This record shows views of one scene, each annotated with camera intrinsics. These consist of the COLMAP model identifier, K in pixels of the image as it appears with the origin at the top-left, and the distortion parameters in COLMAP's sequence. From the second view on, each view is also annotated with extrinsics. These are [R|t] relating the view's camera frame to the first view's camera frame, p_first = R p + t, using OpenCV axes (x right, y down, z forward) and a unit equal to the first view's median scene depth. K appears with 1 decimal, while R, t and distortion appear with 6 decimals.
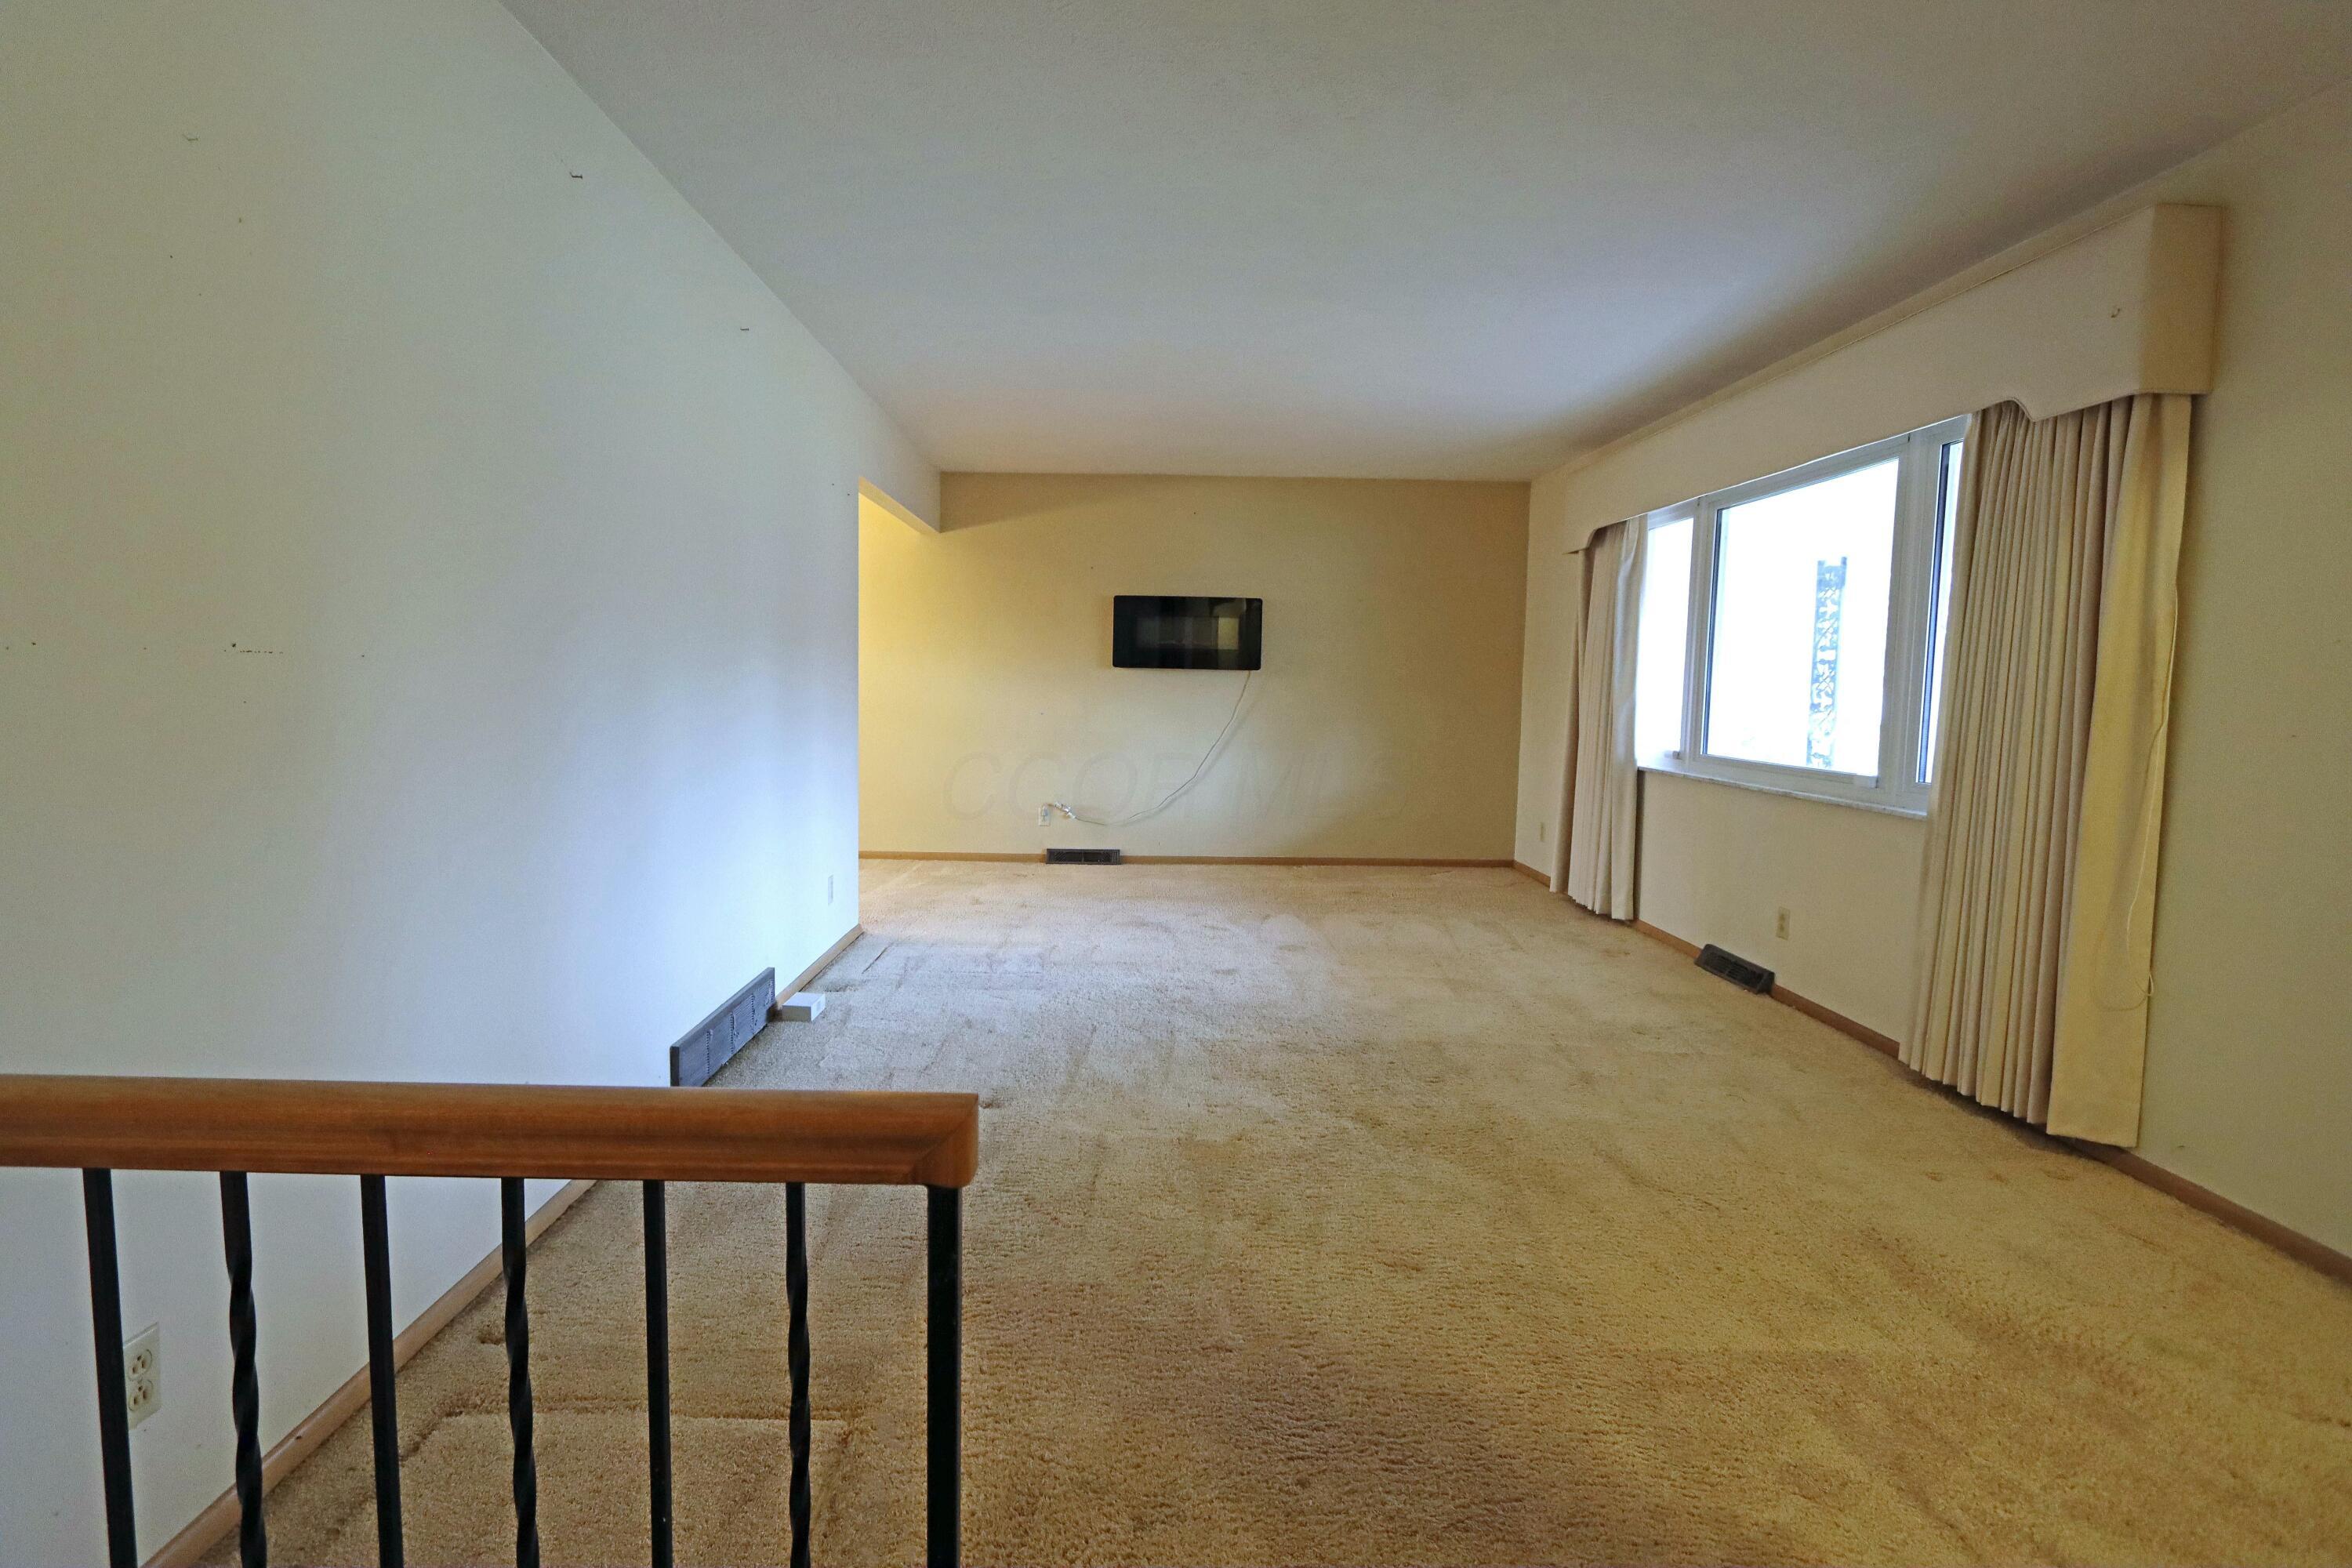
lens RADIAL K [[1116.0, 0, 1145.9], [0, 1116.0, 770.7], [0, 0, 1]] dist [-0.000224, -0.011173]
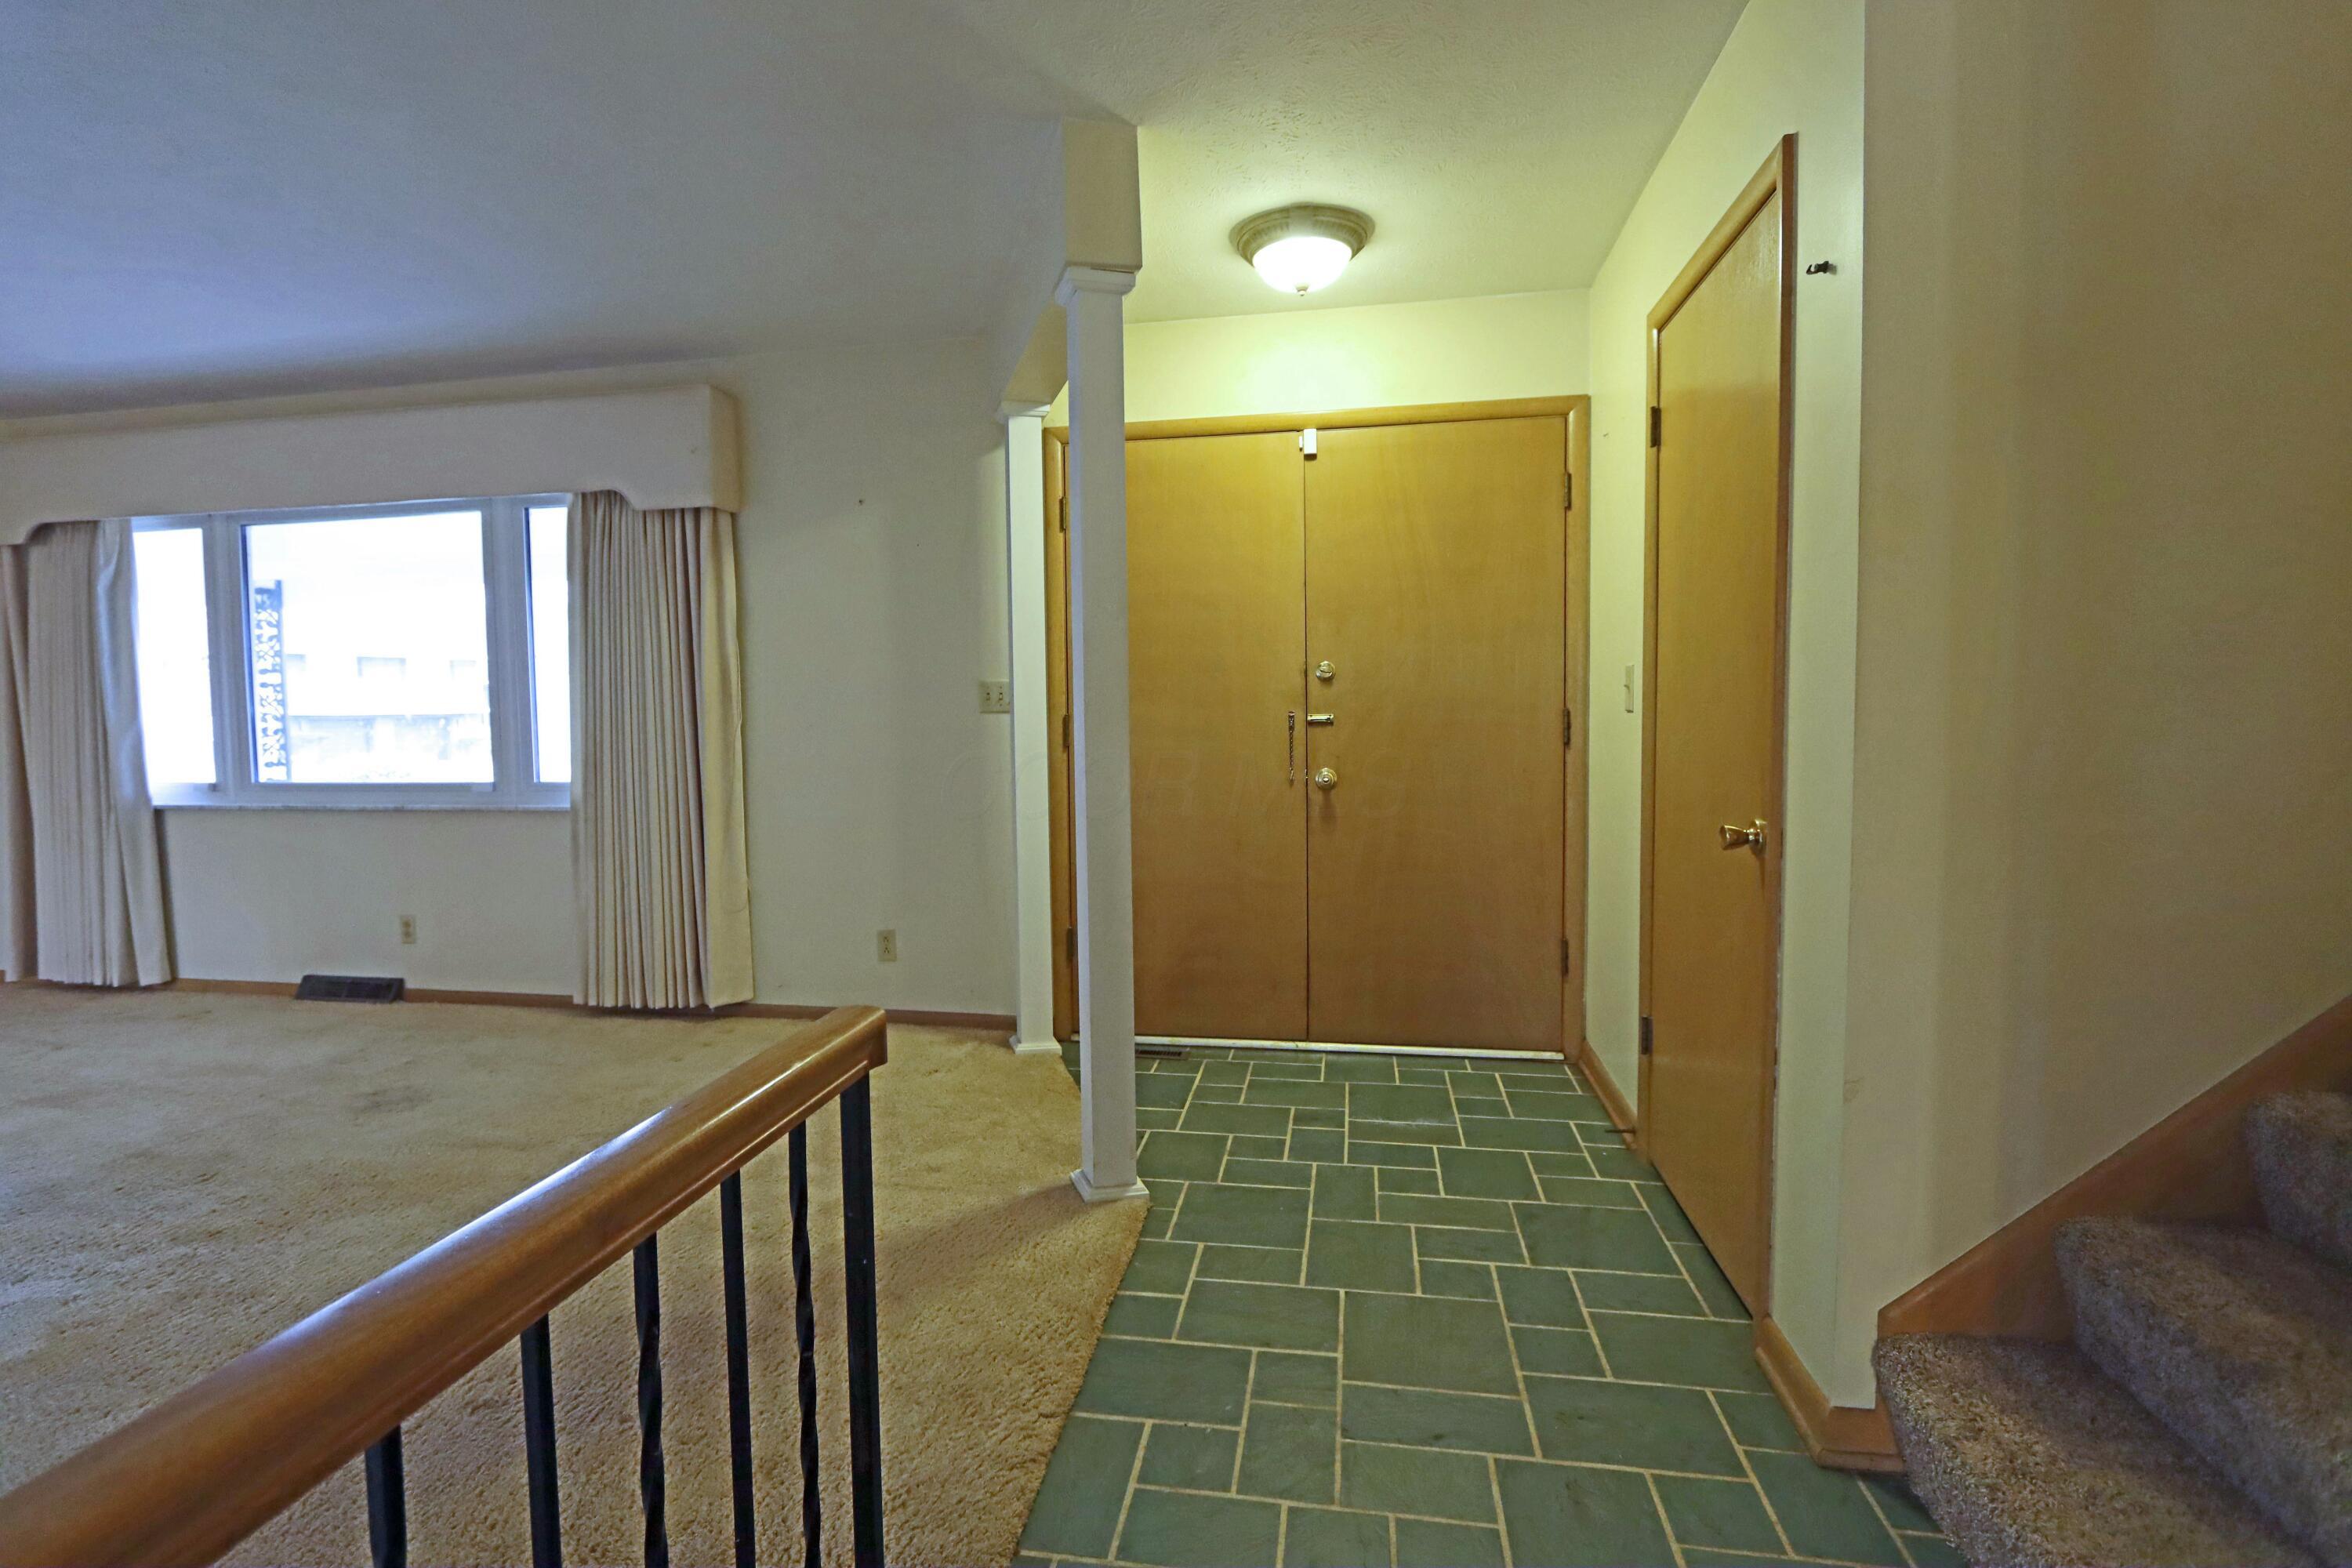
lens RADIAL K [[1116.0, 0, 1145.9], [0, 1116.0, 770.7], [0, 0, 1]] dist [-0.000224, -0.011173]
pose [[0.192927, -0.077223, 0.978170, -0.406522], [0.097592, 0.993465, 0.059182, -0.010028], [-0.976348, 0.084044, 0.199203, 0.109718]]
